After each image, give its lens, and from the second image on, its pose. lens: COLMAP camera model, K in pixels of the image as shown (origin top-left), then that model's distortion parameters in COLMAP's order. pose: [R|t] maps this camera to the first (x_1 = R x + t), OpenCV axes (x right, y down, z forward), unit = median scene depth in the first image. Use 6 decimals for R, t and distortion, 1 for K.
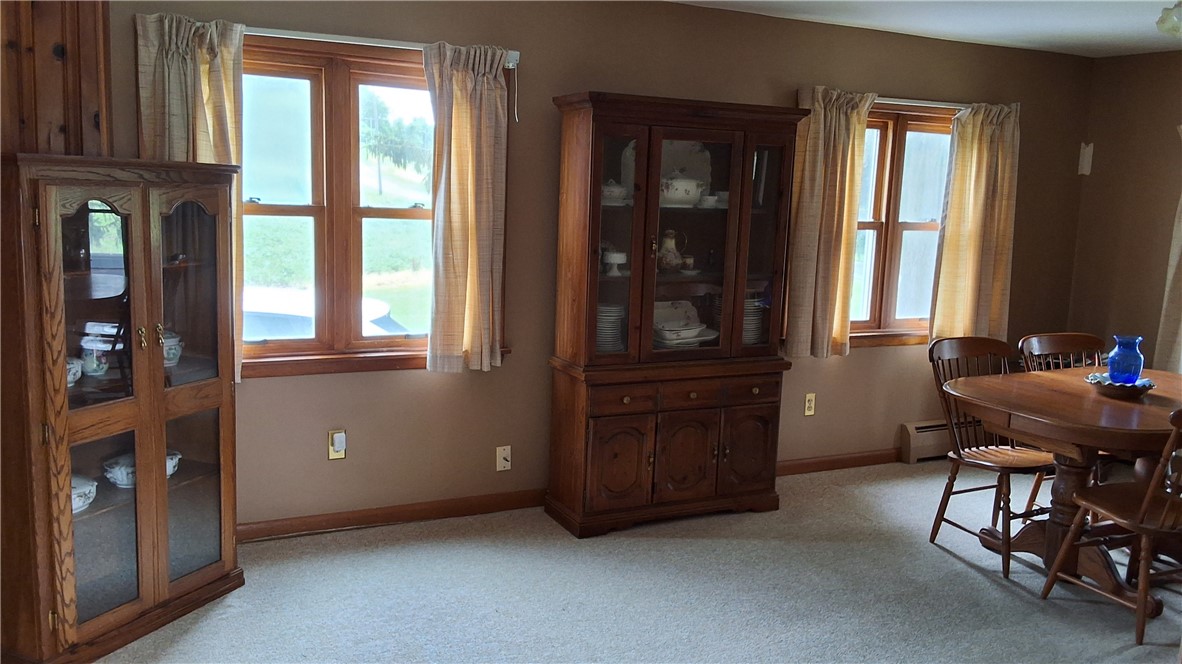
lens RADIAL K [[948.9, 0, 608.8], [0, 948.9, 337.8], [0, 0, 1]] dist [0.145458, -0.204876]
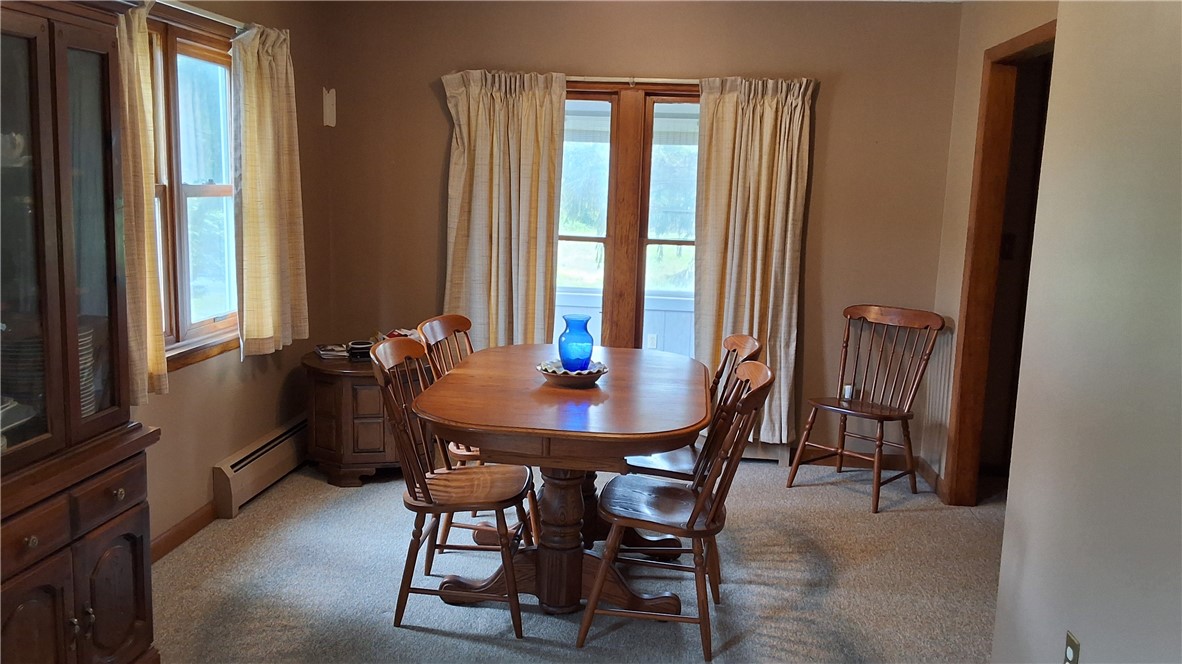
lens RADIAL K [[948.9, 0, 608.8], [0, 948.9, 337.8], [0, 0, 1]] dist [0.145458, -0.204876]
pose [[0.541747, -0.152209, 0.826646, -0.123878], [0.108585, 0.987900, 0.110738, -0.056112], [-0.833498, 0.029769, 0.551719, 0.367069]]
